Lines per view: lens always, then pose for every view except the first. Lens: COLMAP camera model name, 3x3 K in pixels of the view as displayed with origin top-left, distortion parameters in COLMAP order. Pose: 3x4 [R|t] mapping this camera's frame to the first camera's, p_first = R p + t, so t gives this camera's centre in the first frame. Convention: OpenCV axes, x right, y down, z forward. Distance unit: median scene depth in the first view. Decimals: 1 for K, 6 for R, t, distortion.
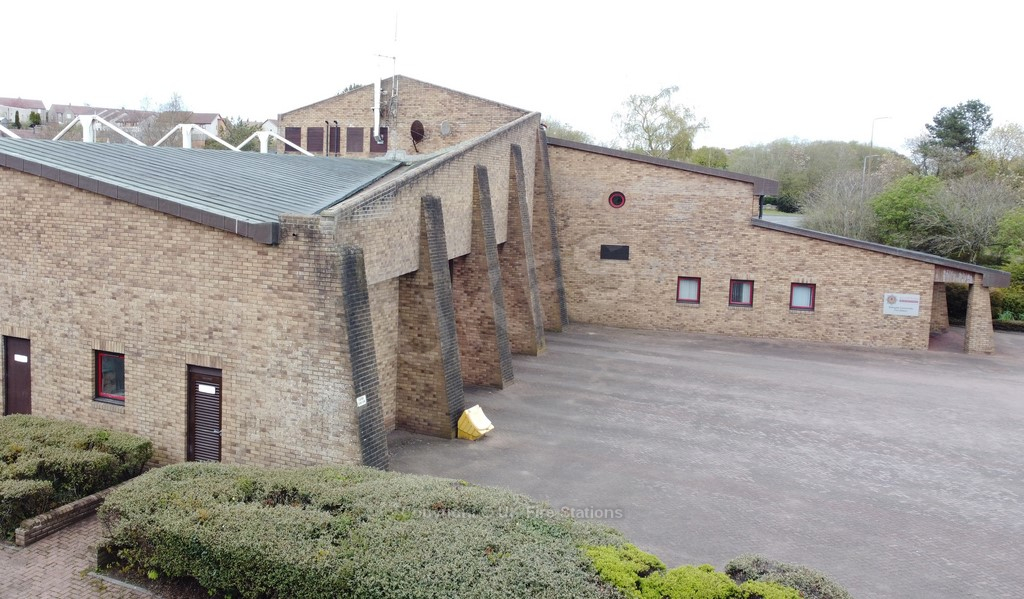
lens RADIAL K [[901.7, 0, 425.3], [0, 901.7, 263.6], [0, 0, 1]] dist [0.007381, -0.013598]
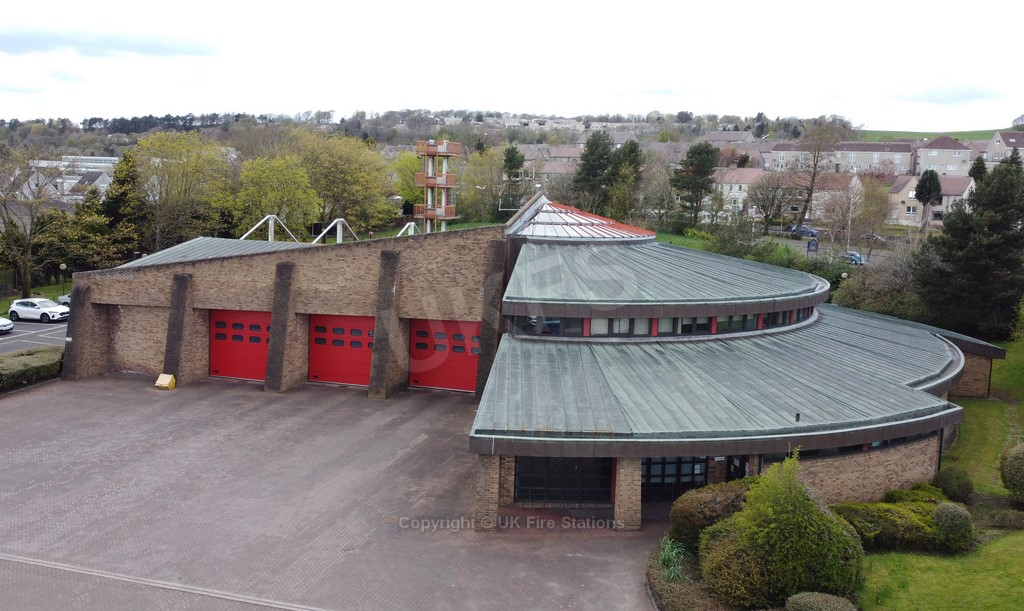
lens RADIAL K [[903.7, 0, 542.9], [0, 903.7, 273.1], [0, 0, 1]] dist [0.009093, -0.012366]
pose [[0.216012, 0.077565, -0.973305, 1.372837], [-0.125478, 0.990779, 0.051110, -0.177500], [0.968294, 0.111088, 0.223753, 0.807044]]
